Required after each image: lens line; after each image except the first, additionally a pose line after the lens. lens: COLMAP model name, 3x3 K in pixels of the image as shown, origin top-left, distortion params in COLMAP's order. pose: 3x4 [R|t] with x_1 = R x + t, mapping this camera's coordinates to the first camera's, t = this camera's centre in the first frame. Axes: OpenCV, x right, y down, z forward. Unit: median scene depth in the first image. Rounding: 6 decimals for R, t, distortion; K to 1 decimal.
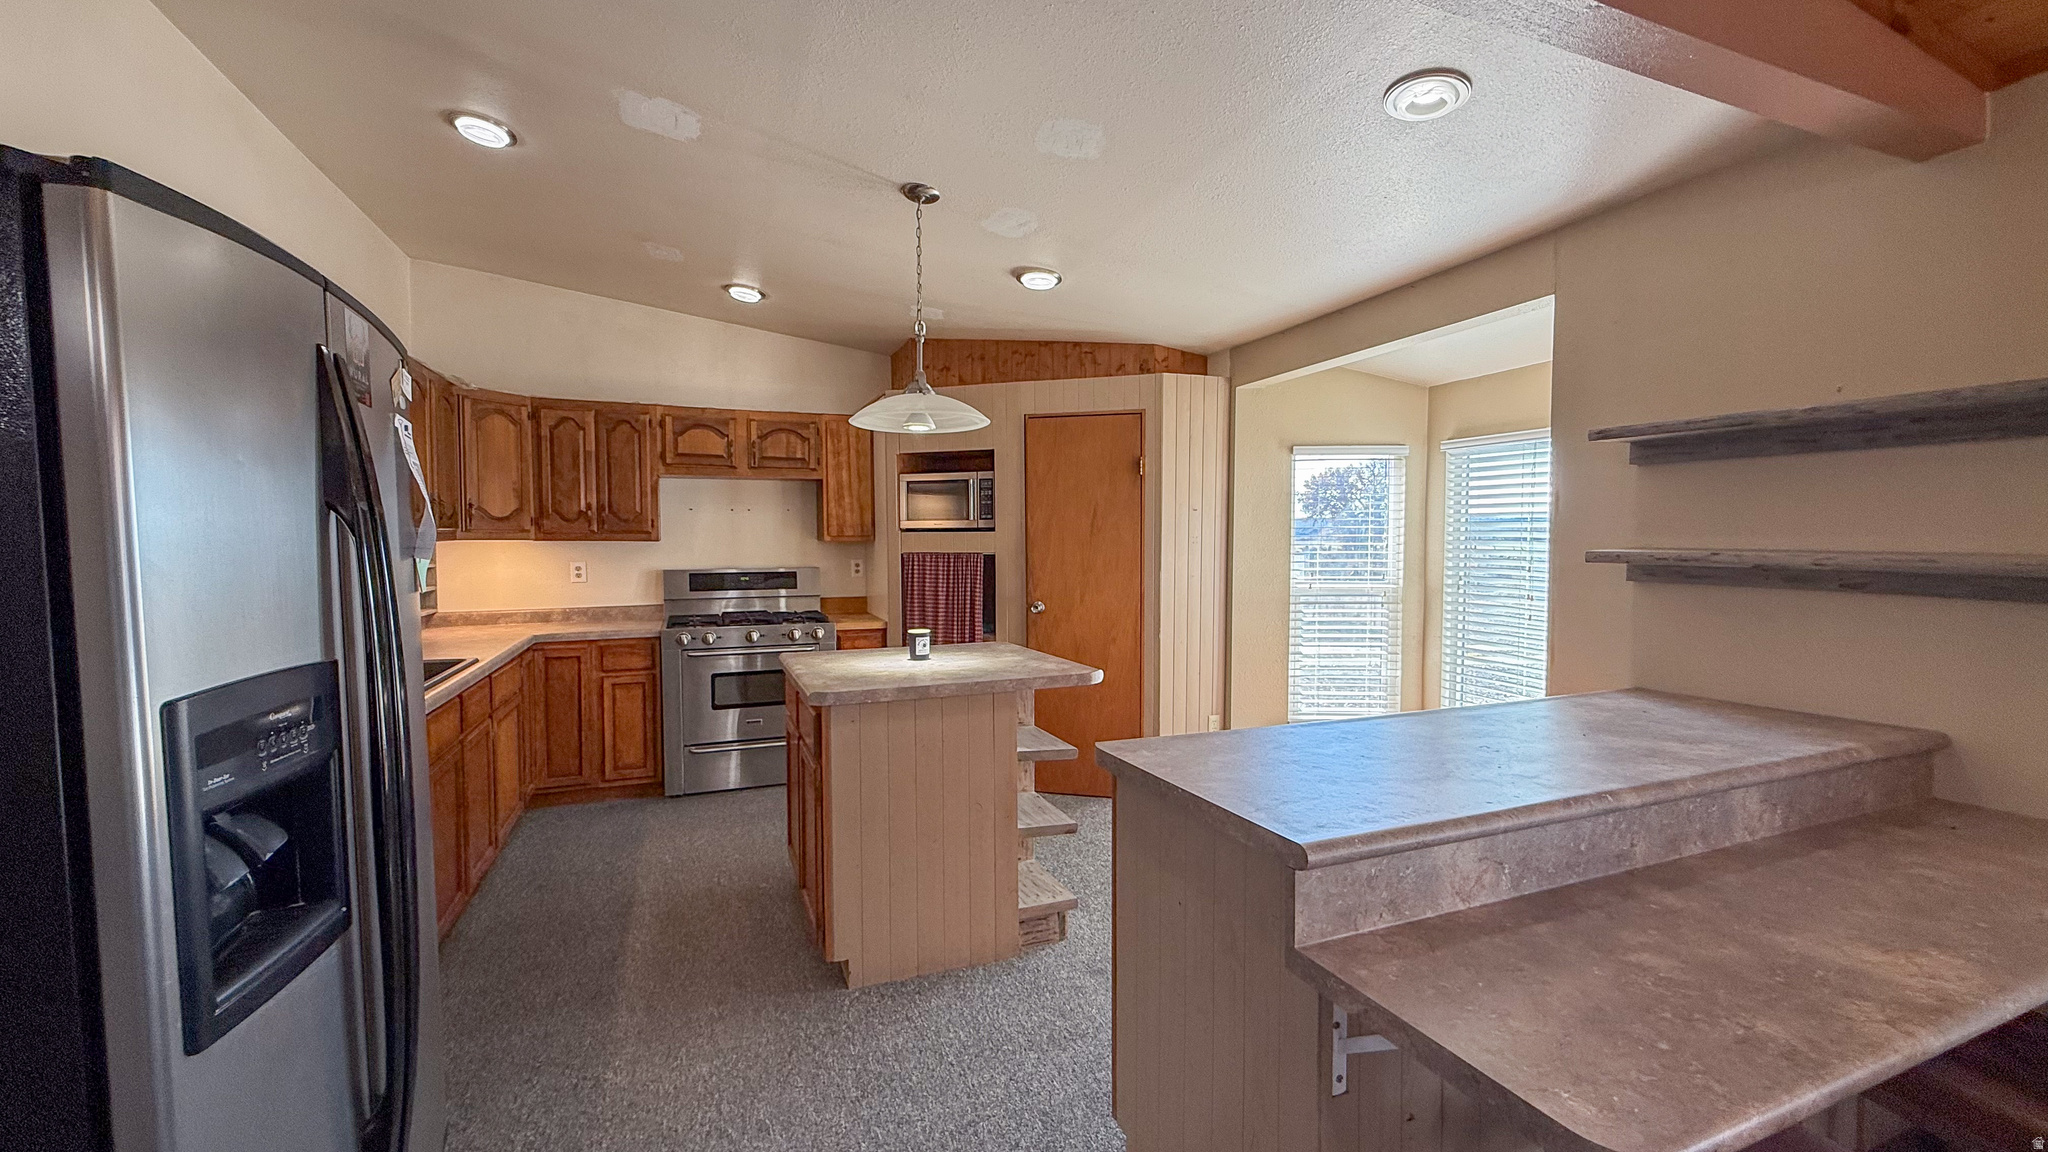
lens RADIAL K [[840.4, 0, 1016.4], [0, 840.4, 575.5], [0, 0, 1]] dist [0.005030, 0.000162]
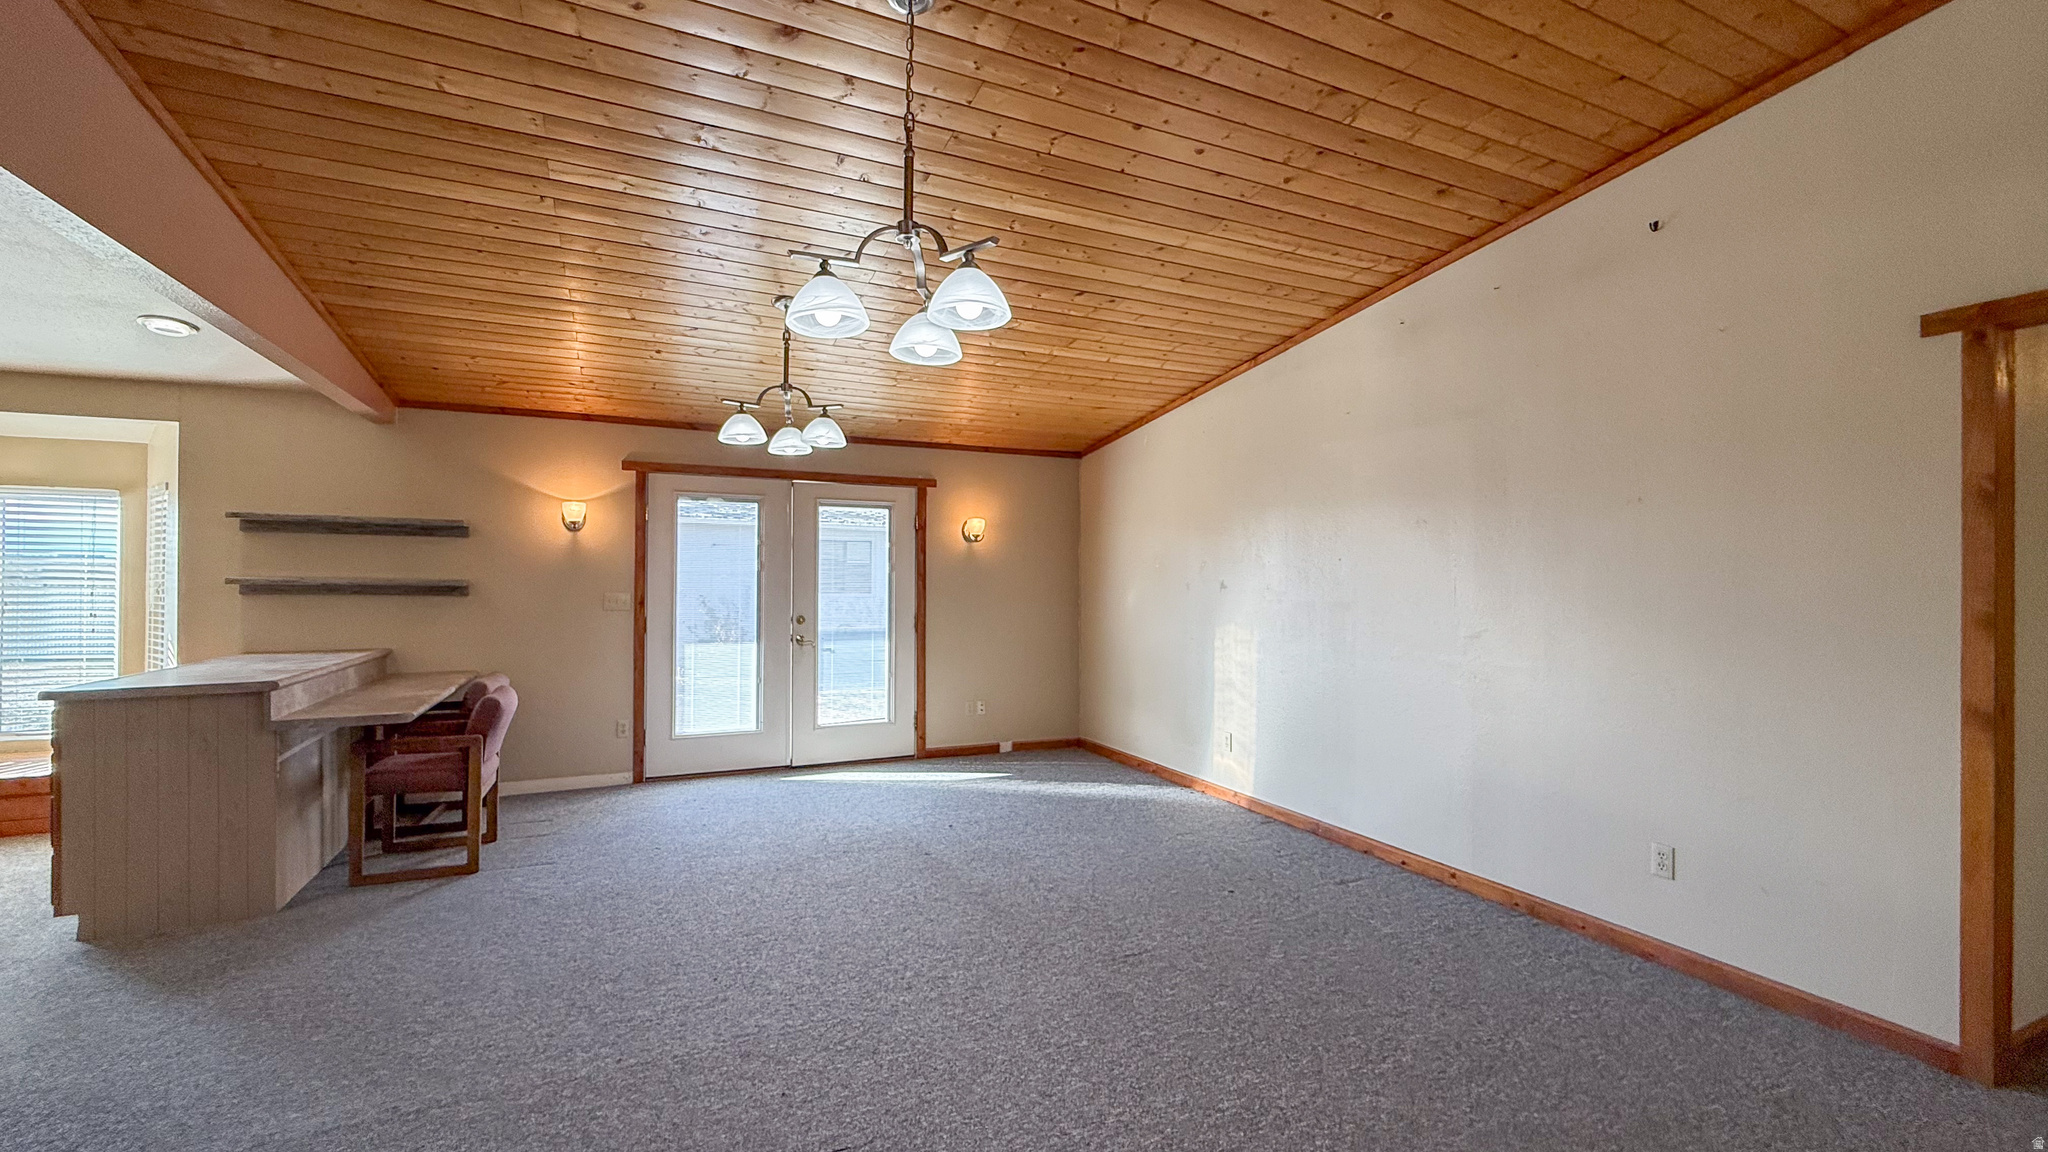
lens RADIAL K [[840.4, 0, 1021.4], [0, 840.4, 576.6], [0, 0, 1]] dist [0.005030, 0.000162]
pose [[-0.050219, 0.007808, 0.998708, -1.225059], [0.036377, 0.999320, -0.005984, 0.042502], [-0.998076, 0.036030, -0.050469, -0.625123]]
